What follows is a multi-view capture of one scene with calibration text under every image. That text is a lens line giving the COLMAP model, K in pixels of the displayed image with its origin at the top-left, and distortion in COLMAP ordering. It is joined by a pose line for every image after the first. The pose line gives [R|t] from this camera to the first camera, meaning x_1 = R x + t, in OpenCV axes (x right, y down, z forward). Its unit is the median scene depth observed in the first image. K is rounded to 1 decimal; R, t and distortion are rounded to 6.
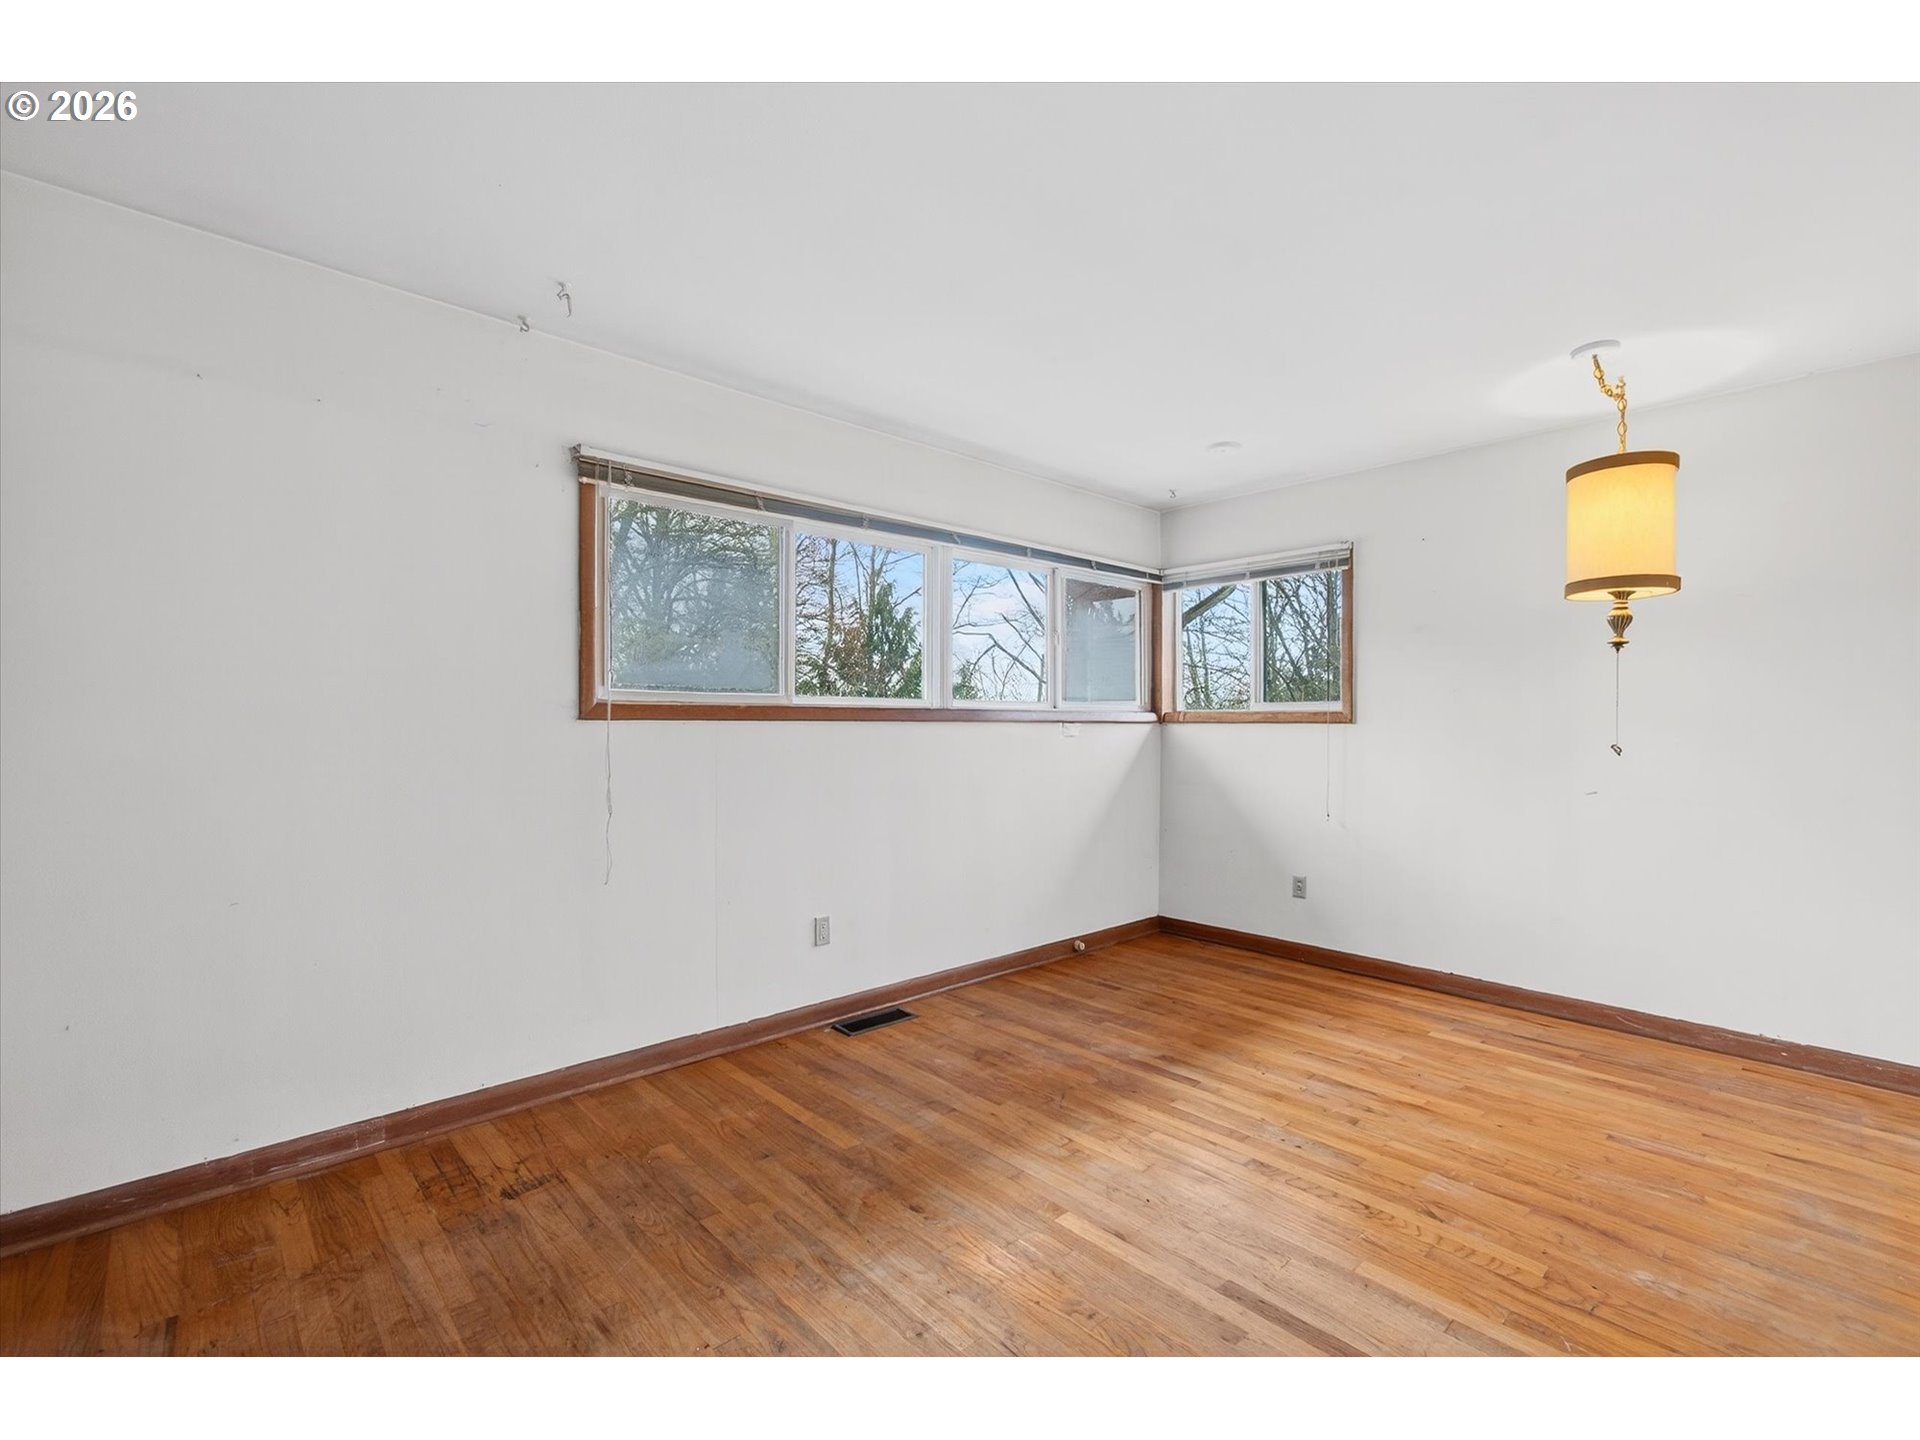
lens RADIAL K [[859.9, 0, 952.4], [0, 859.9, 734.2], [0, 0, 1]] dist [-0.000084, 0.000207]
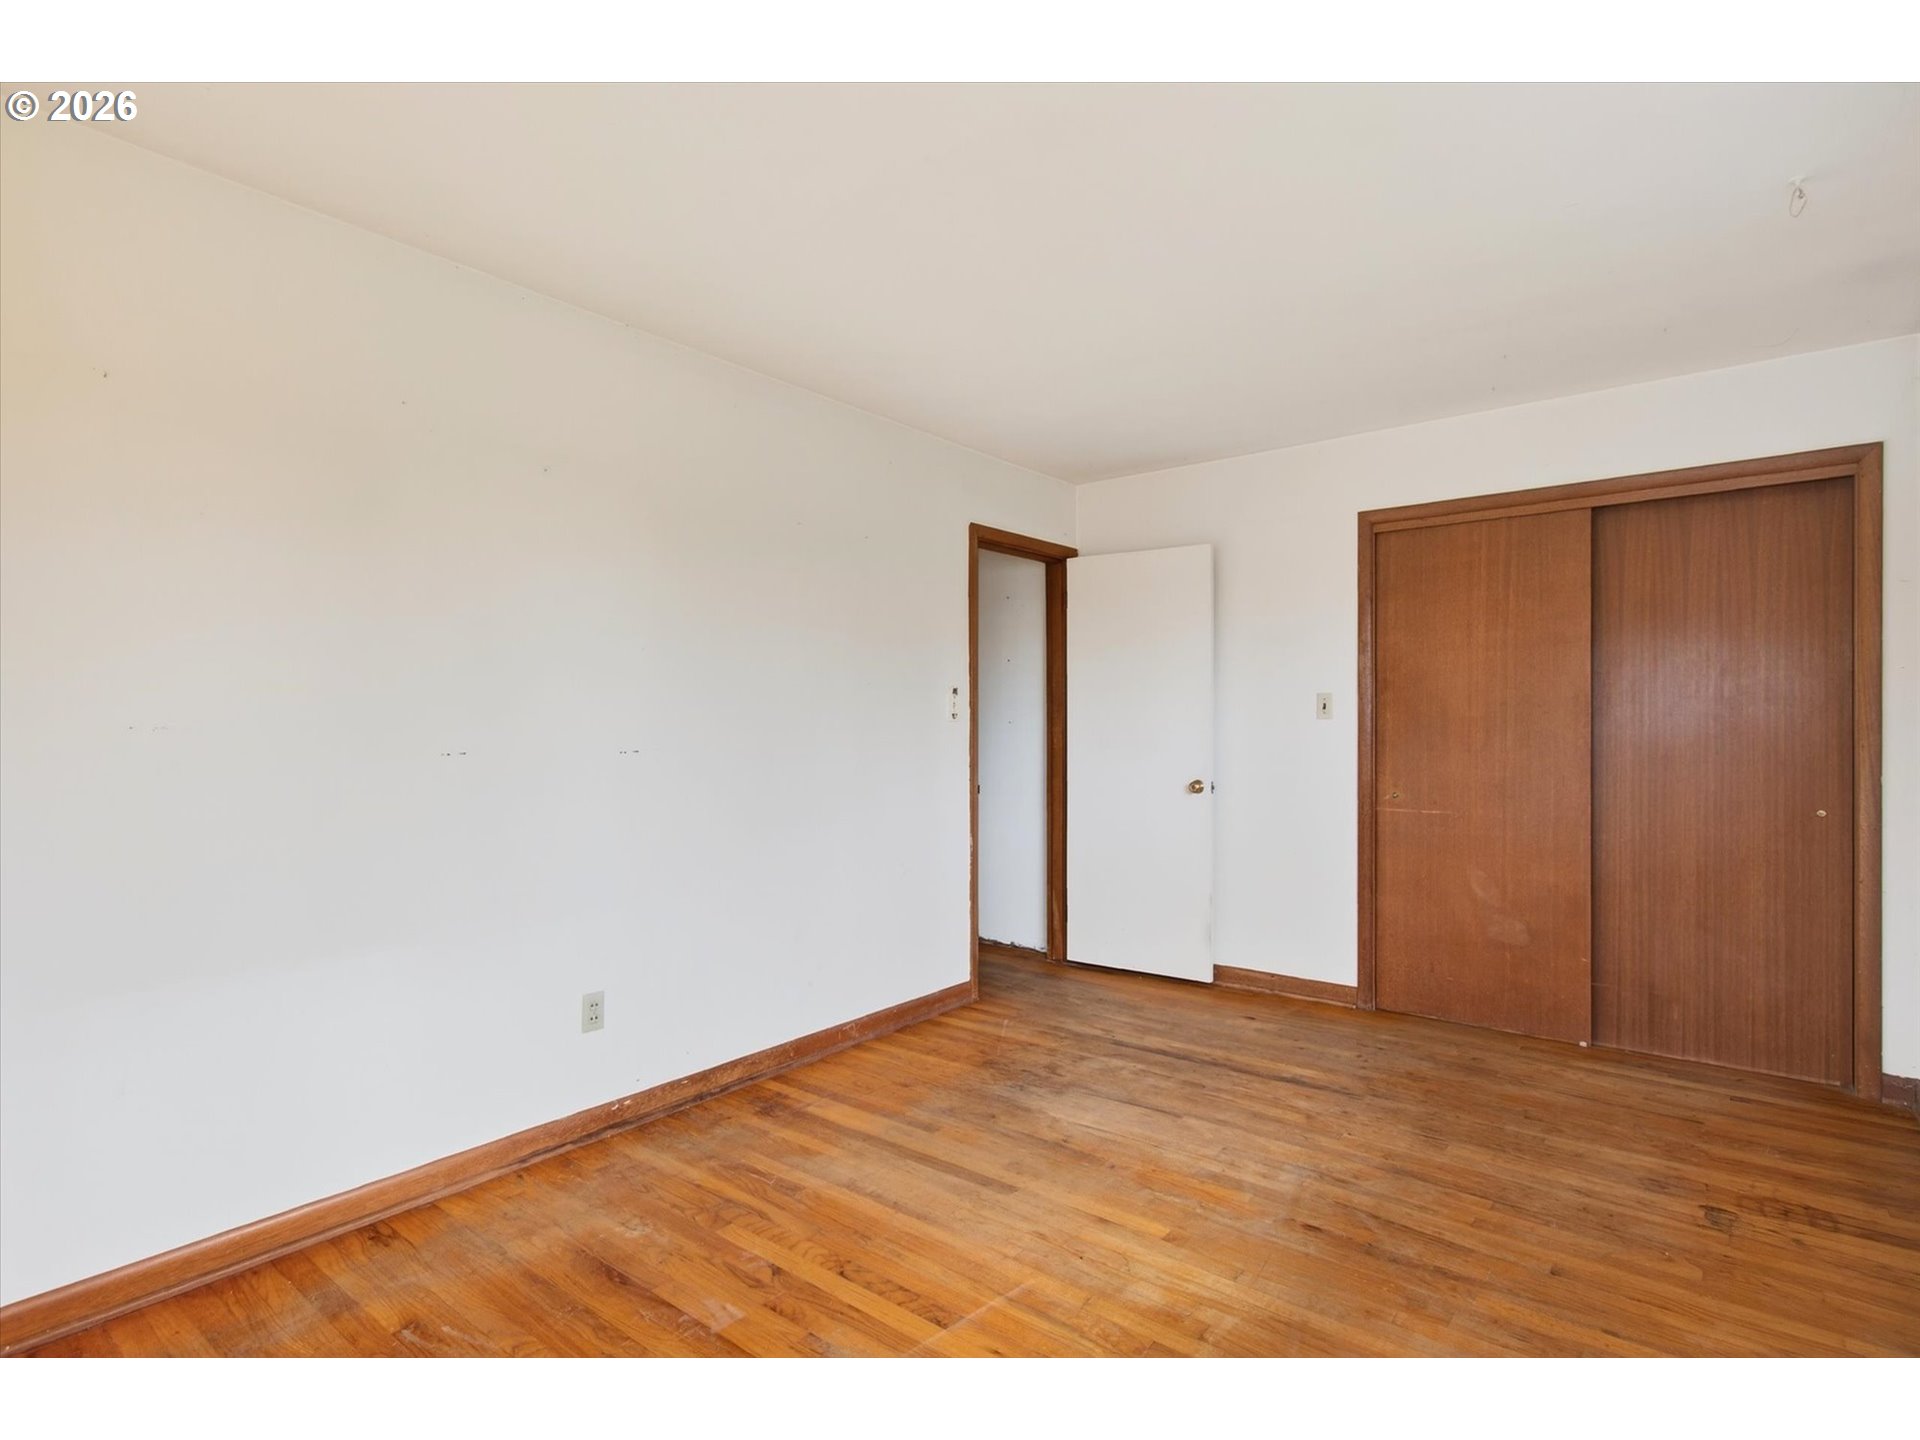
lens RADIAL K [[859.9, 0, 952.4], [0, 859.9, 734.2], [0, 0, 1]] dist [-0.000084, 0.000207]
pose [[-0.989455, -0.003313, -0.144806, 0.509322], [-0.003597, 0.999992, 0.001700, -0.005388], [0.144799, 0.002203, -0.989459, 1.921442]]
